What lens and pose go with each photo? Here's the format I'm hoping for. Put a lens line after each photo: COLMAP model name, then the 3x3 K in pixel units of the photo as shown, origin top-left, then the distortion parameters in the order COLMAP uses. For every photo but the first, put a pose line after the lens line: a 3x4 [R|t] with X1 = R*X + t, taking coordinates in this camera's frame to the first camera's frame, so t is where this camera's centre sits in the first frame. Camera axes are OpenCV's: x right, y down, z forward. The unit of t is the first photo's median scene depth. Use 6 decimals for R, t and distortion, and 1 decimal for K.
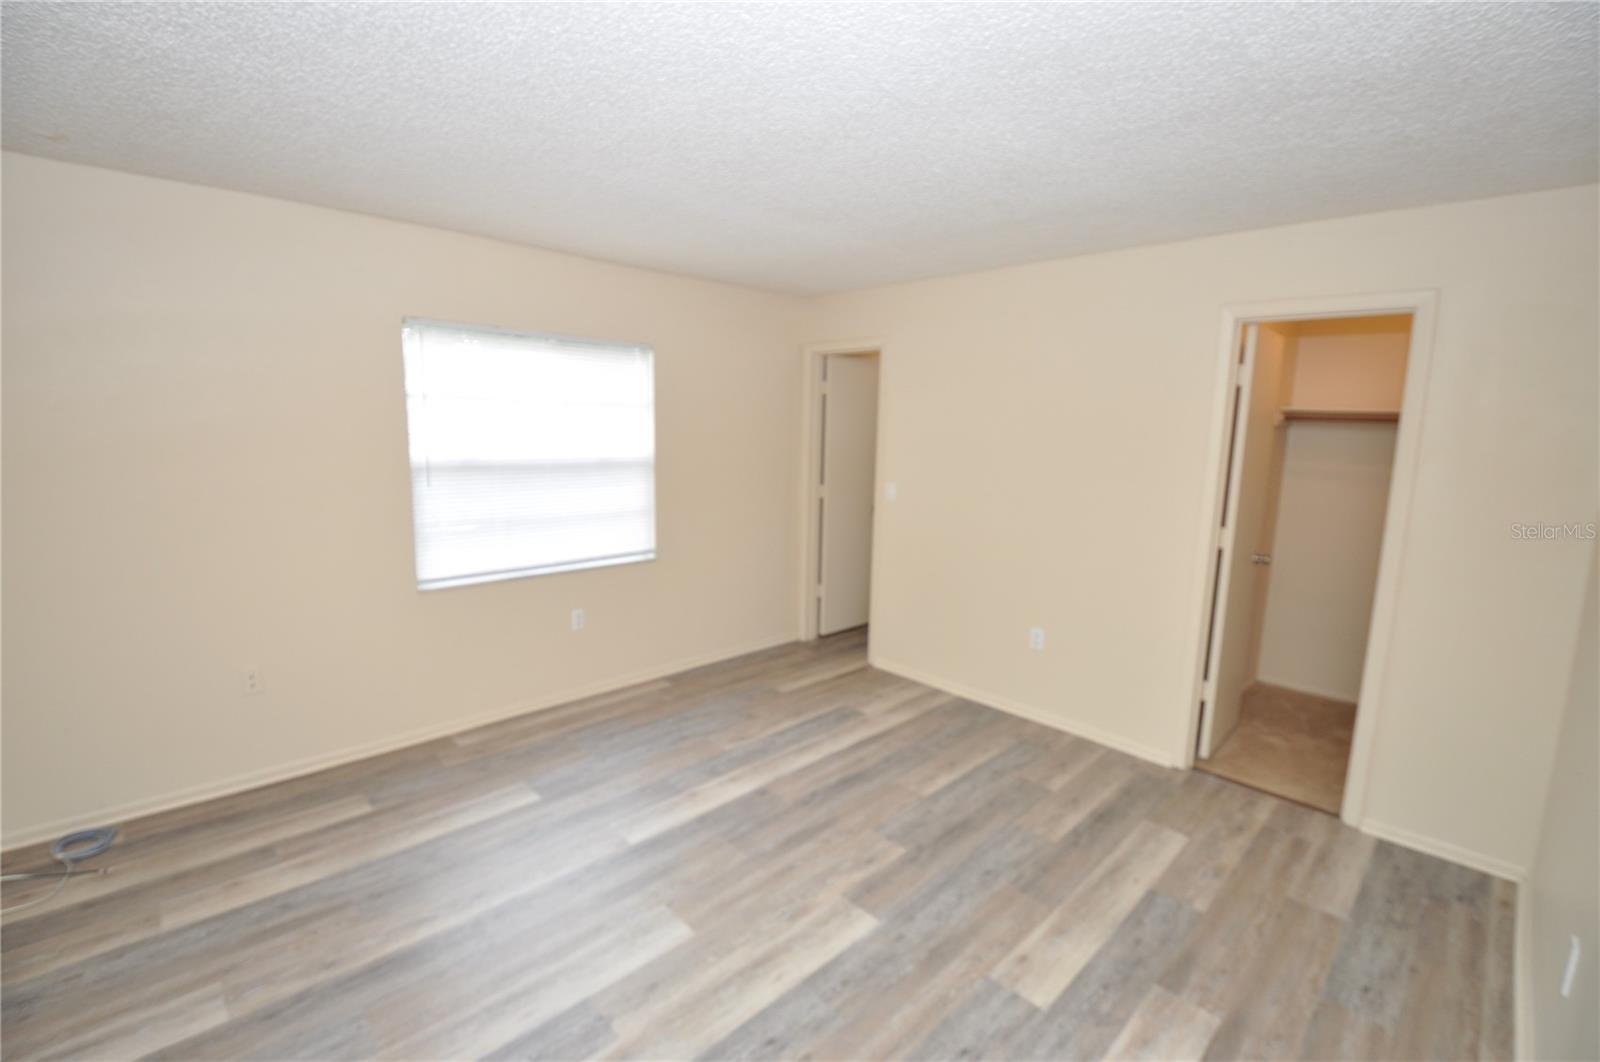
lens RADIAL K [[709.0, 0, 797.8], [0, 709.0, 523.7], [0, 0, 1]] dist [-0.015593, -0.007142]
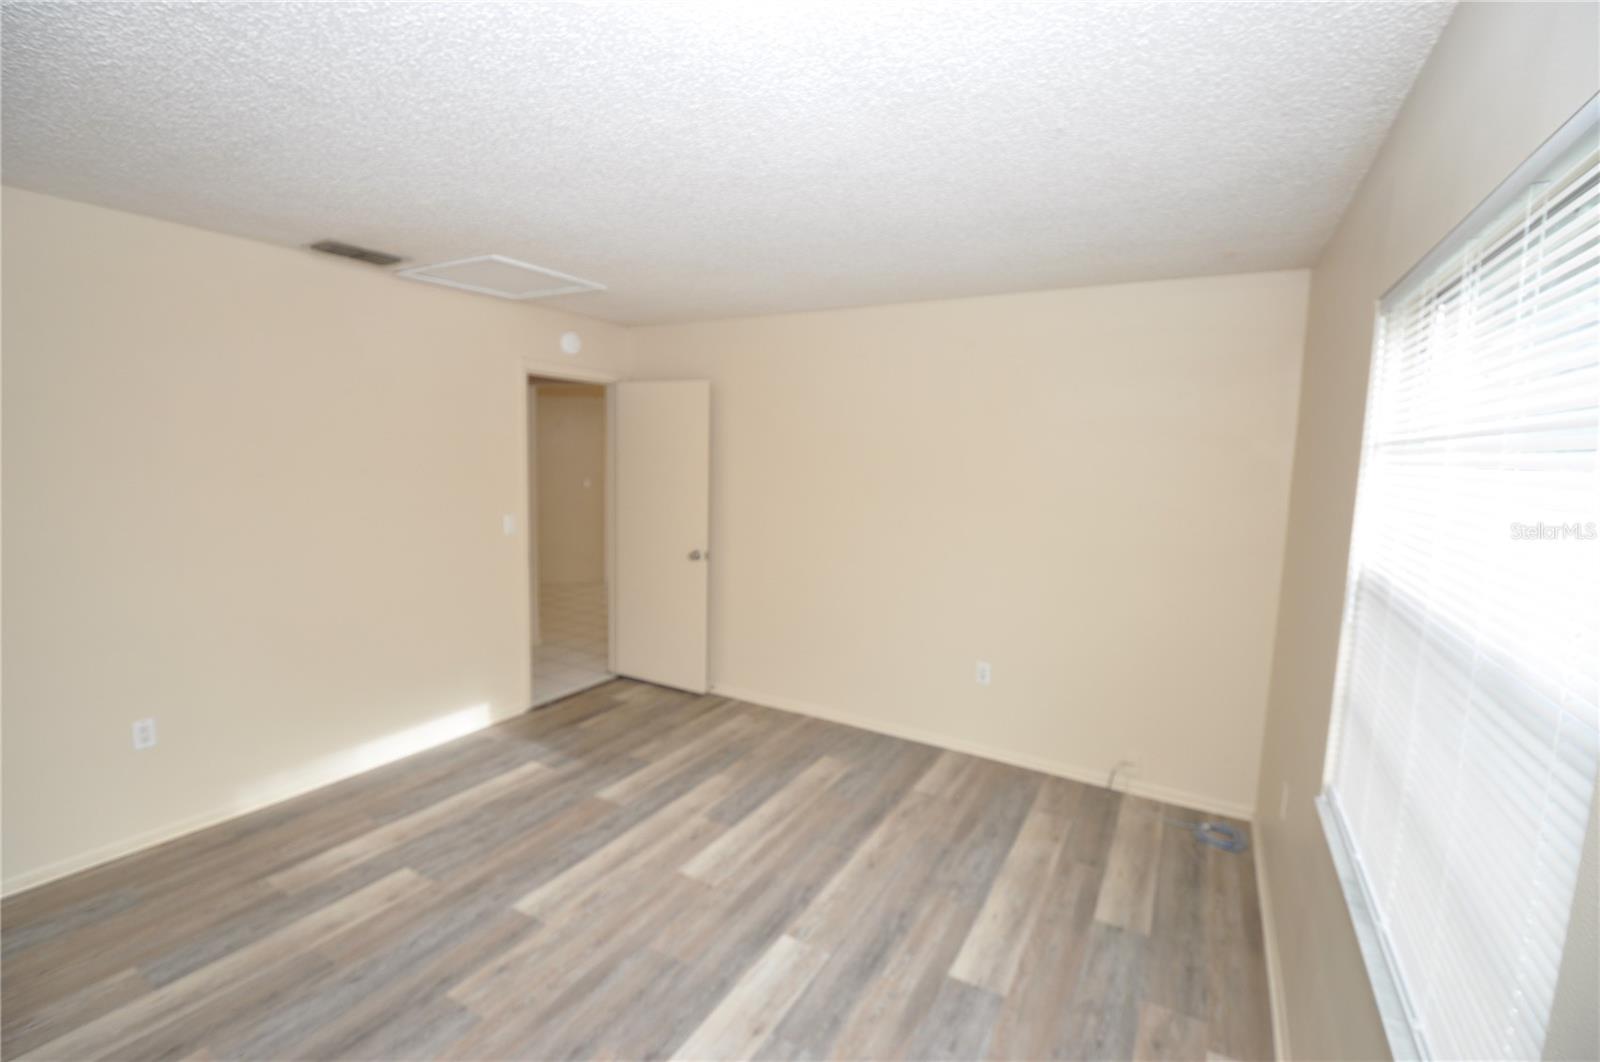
lens RADIAL K [[709.0, 0, 788.6], [0, 709.0, 537.0], [0, 0, 1]] dist [-0.015593, -0.007142]
pose [[-0.964227, -0.017321, -0.264513, 0.003046], [-0.086219, 0.964098, 0.251161, -0.282718], [0.250666, 0.264982, -0.931102, 1.898309]]
